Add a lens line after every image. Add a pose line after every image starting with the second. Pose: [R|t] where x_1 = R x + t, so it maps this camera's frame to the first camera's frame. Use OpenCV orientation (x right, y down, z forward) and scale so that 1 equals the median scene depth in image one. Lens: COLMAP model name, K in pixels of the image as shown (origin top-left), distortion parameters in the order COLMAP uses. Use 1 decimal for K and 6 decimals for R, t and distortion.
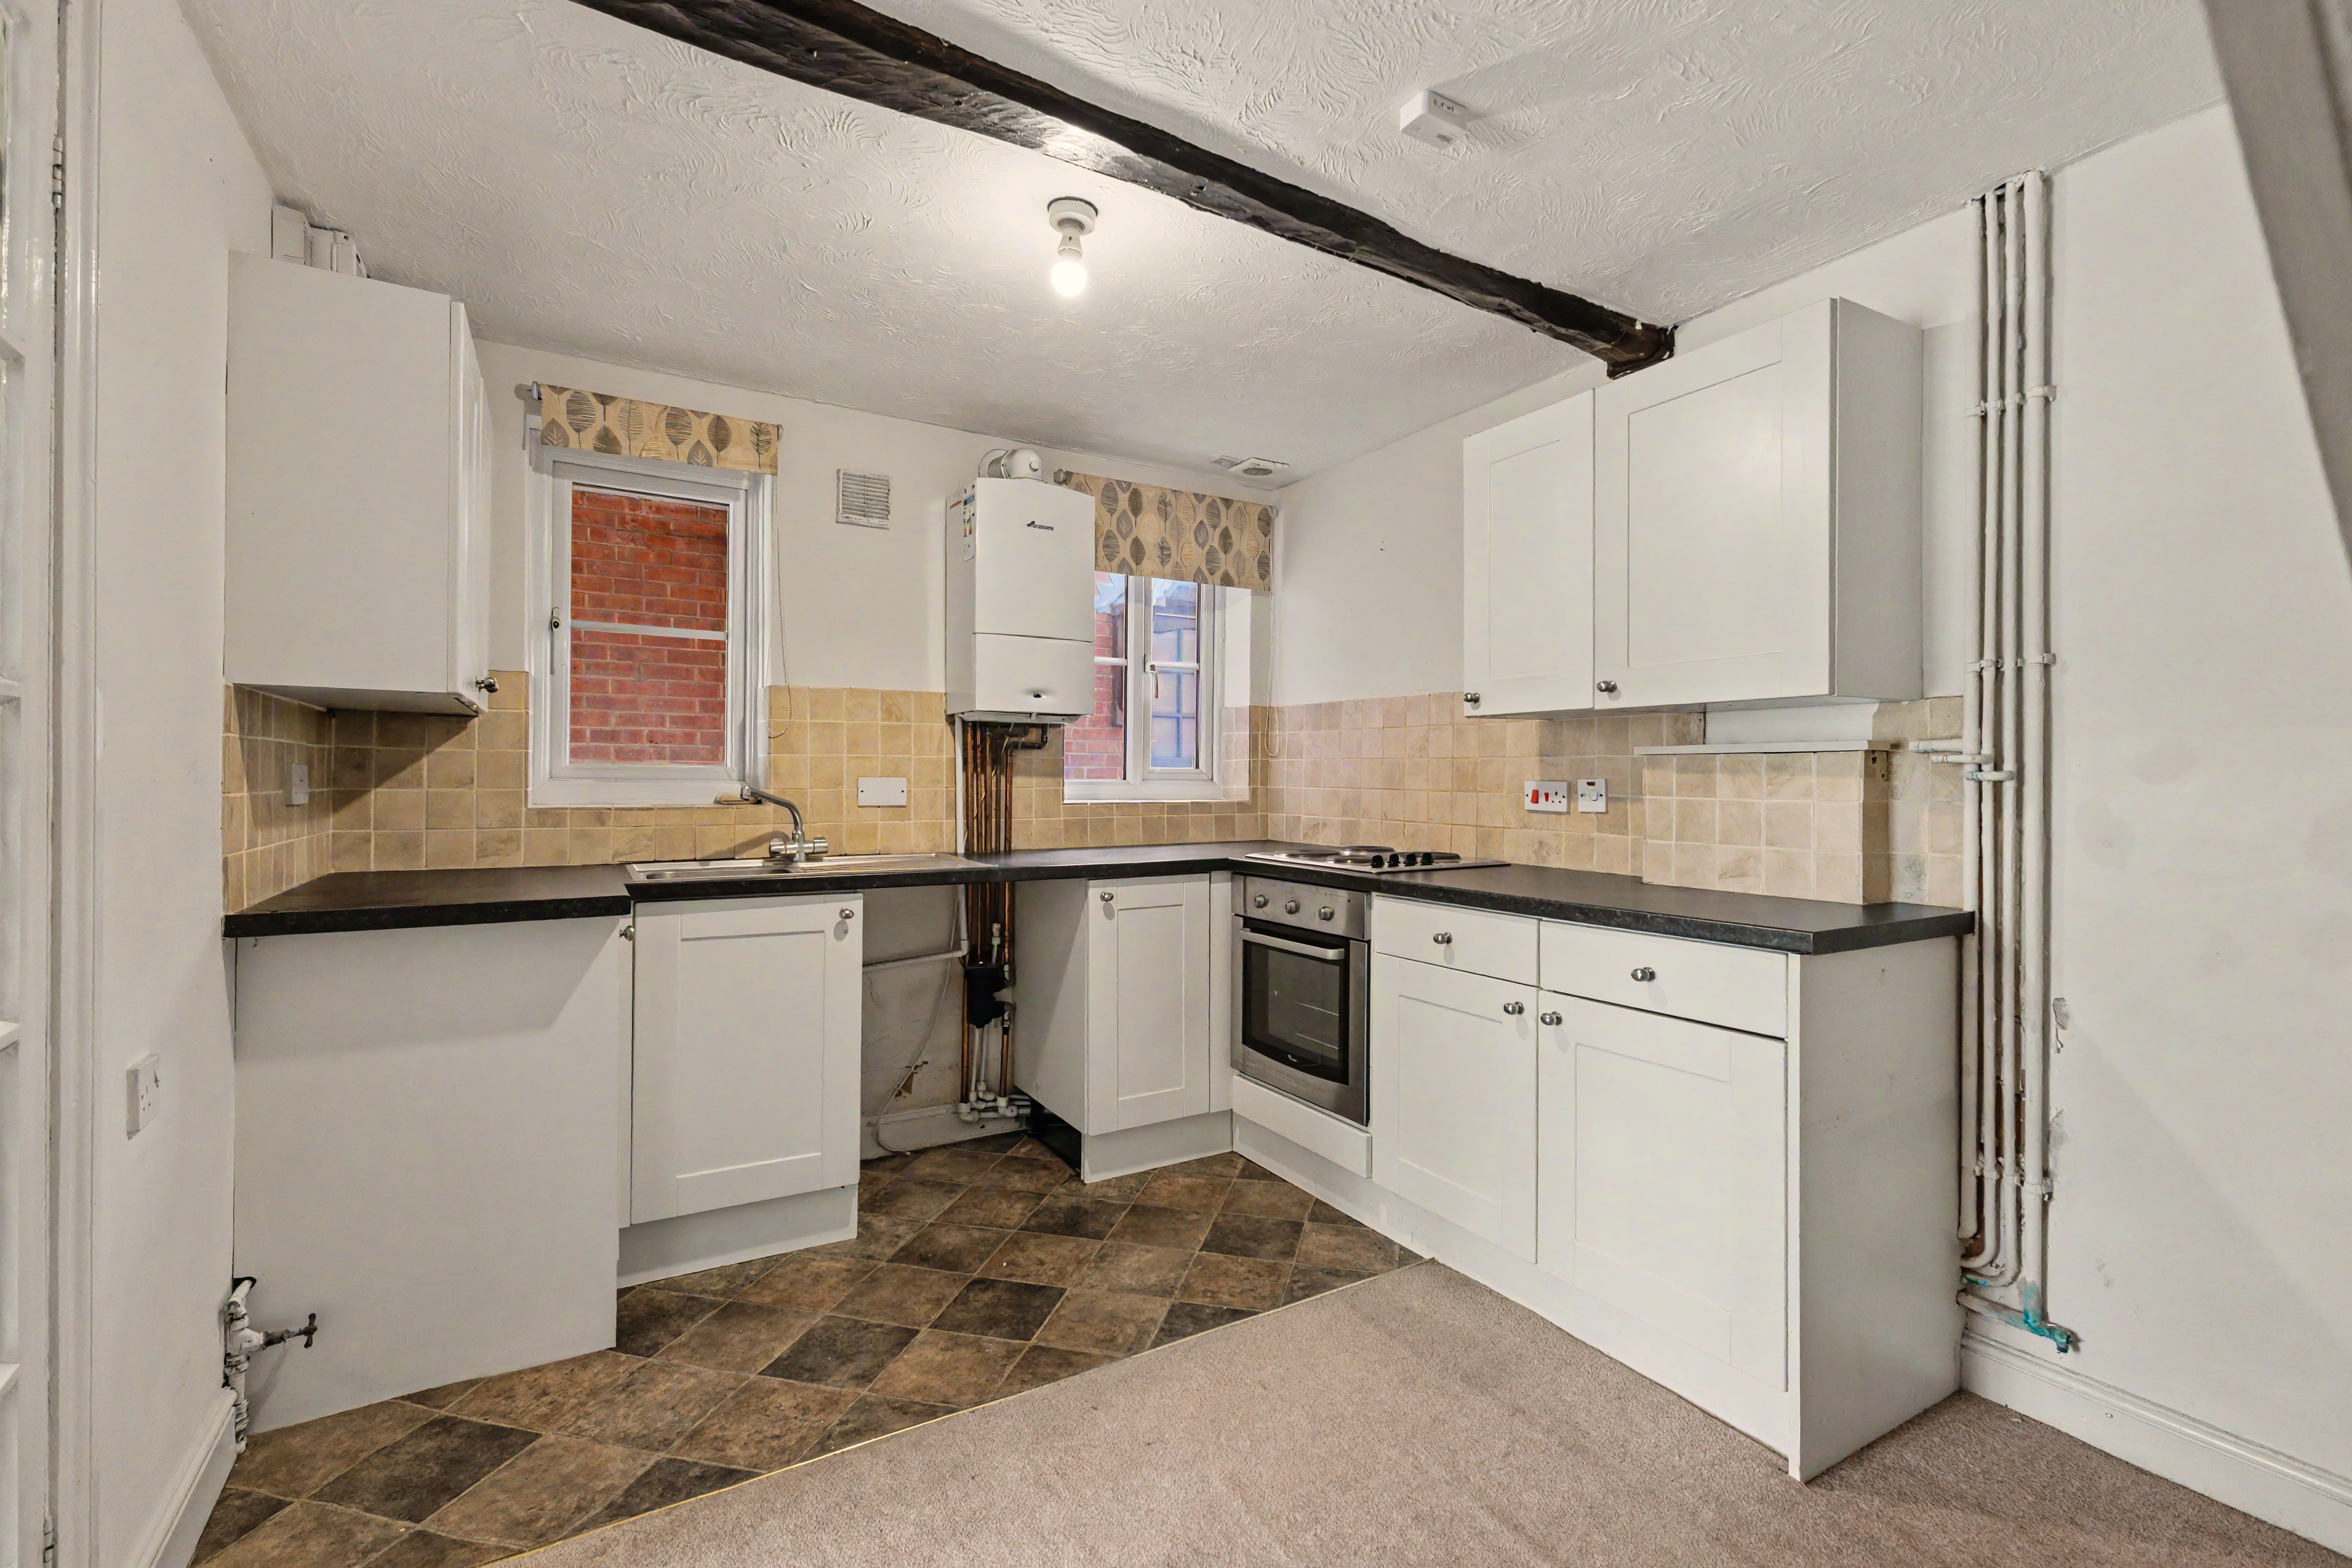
lens RADIAL K [[1029.5, 0, 1184.9], [0, 1029.5, 771.4], [0, 0, 1]] dist [0.002723, 0.000137]
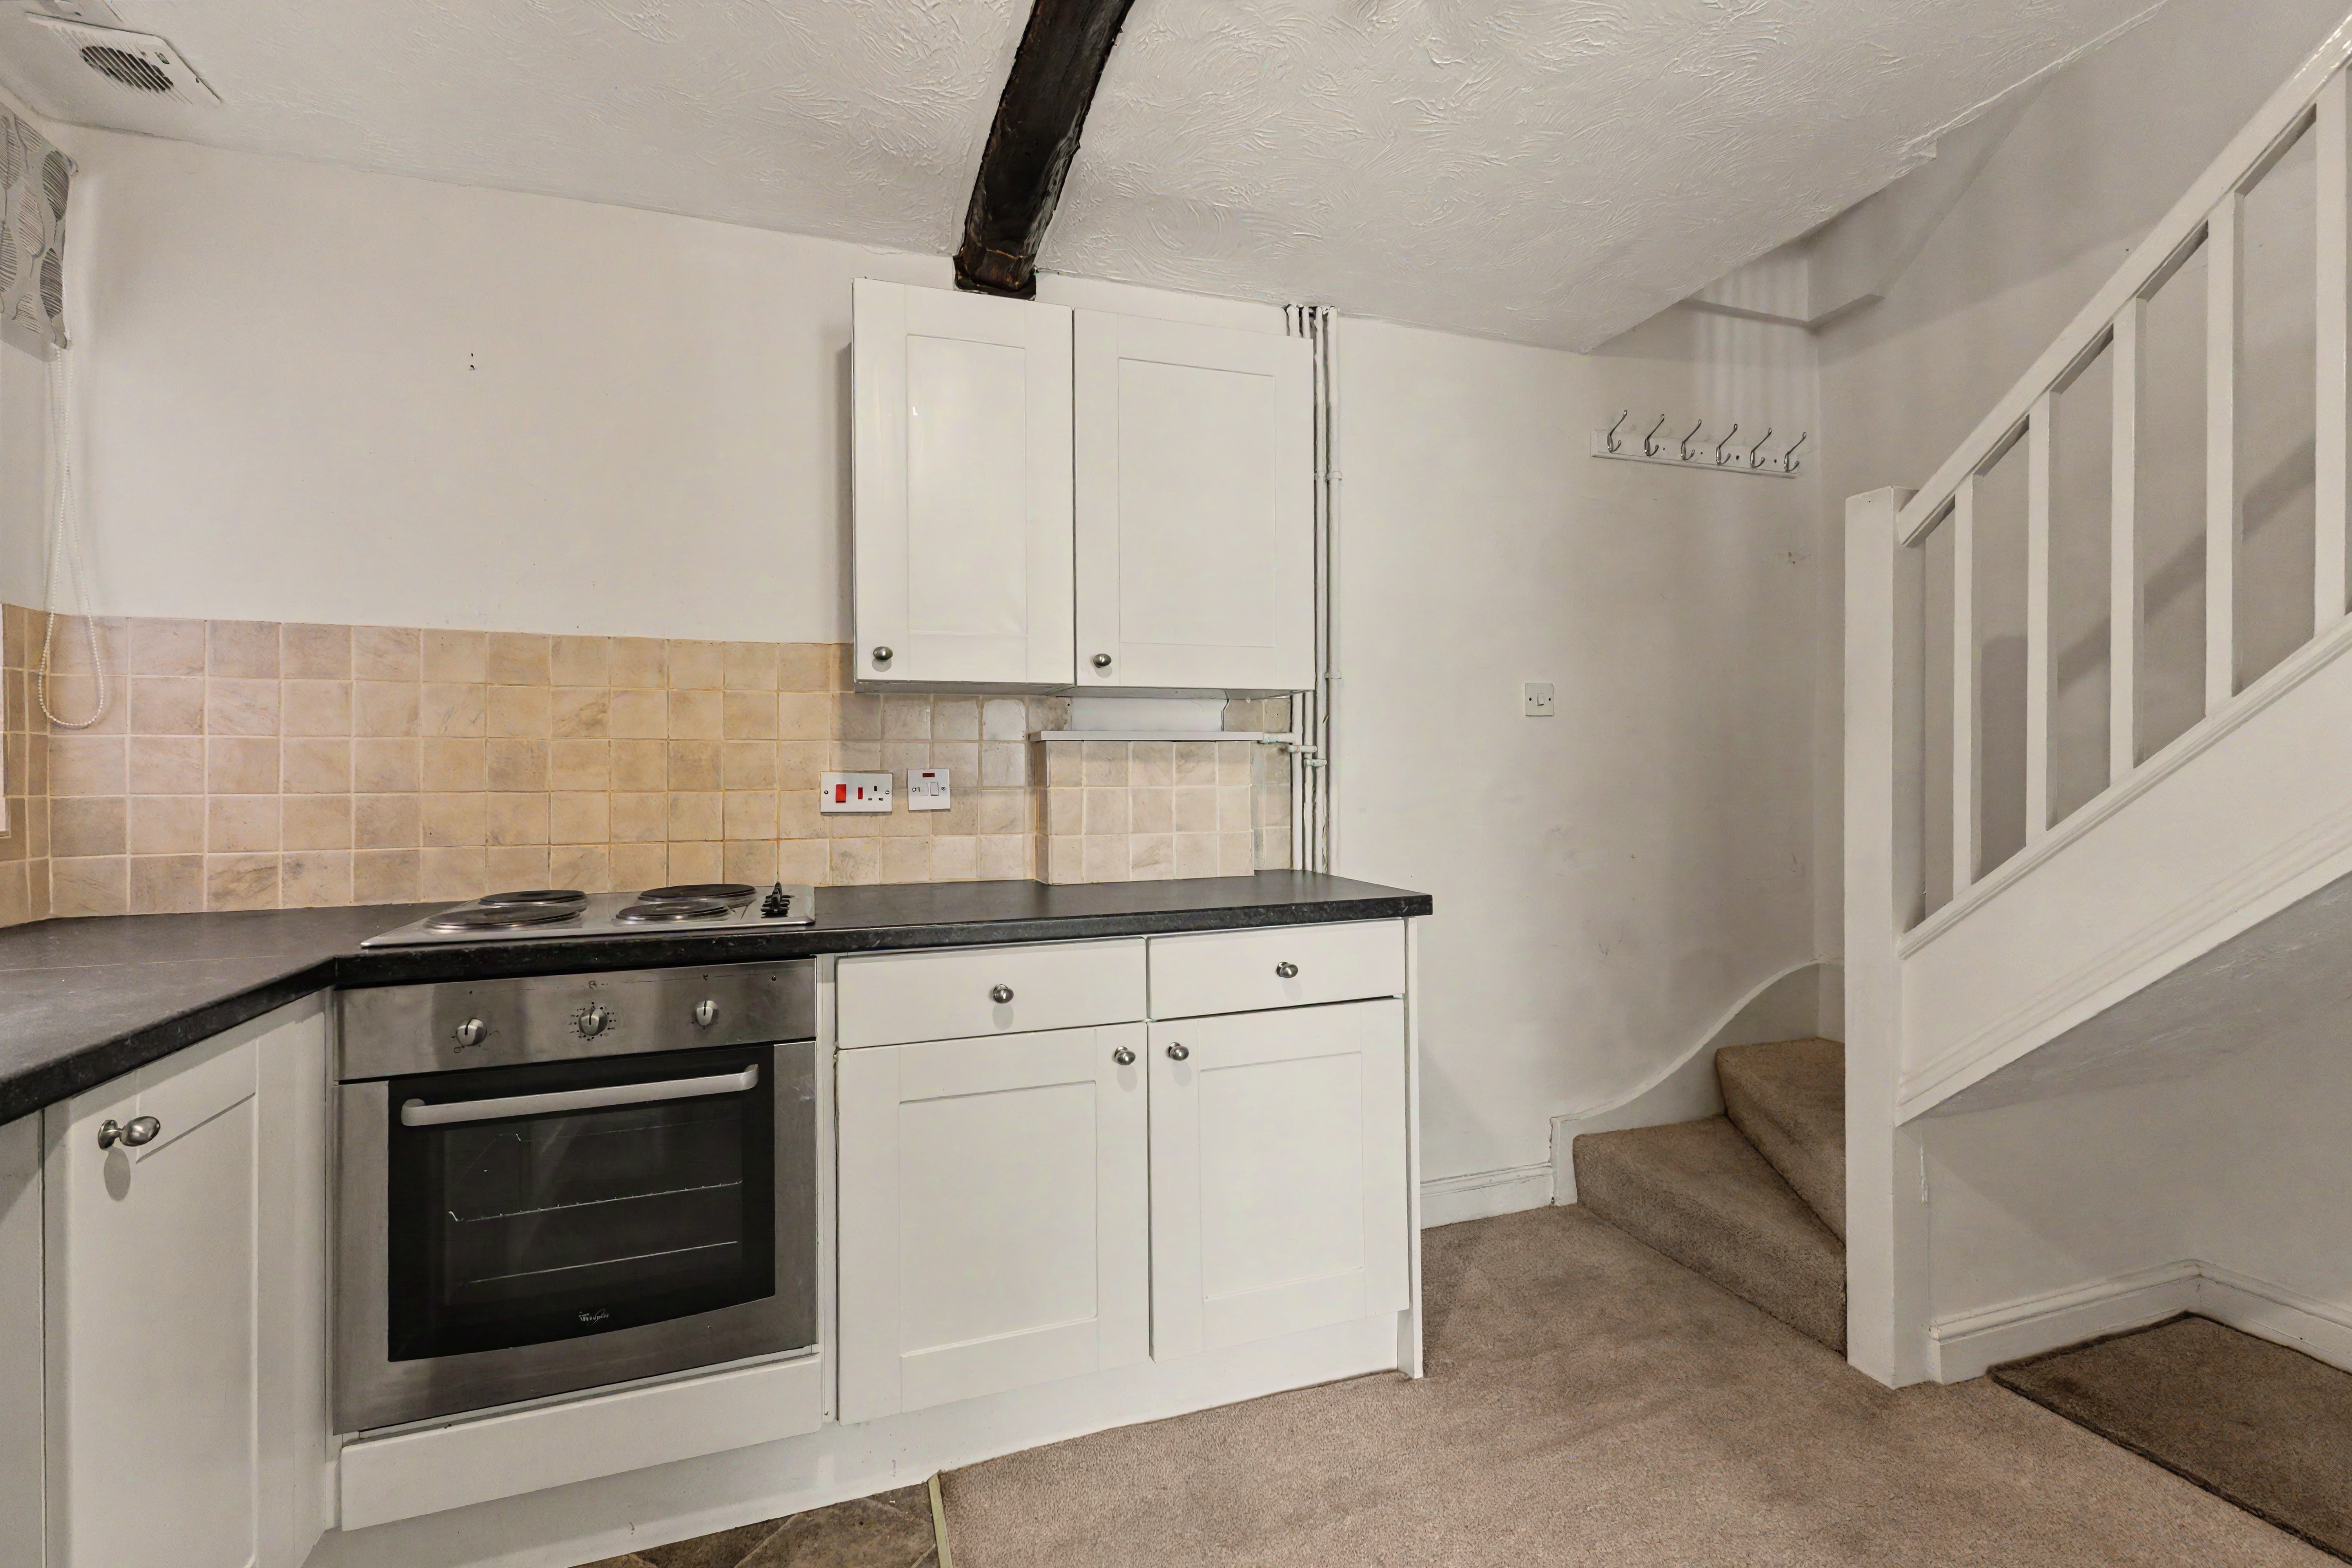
lens RADIAL K [[1004.7, 0, 1168.8], [0, 1004.7, 765.9], [0, 0, 1]] dist [0.000890, -0.000002]
pose [[0.204761, 0.000302, 0.978812, -0.335693], [0.003656, 0.999993, -0.001074, 0.006127], [-0.978805, 0.003798, 0.204758, 0.633957]]
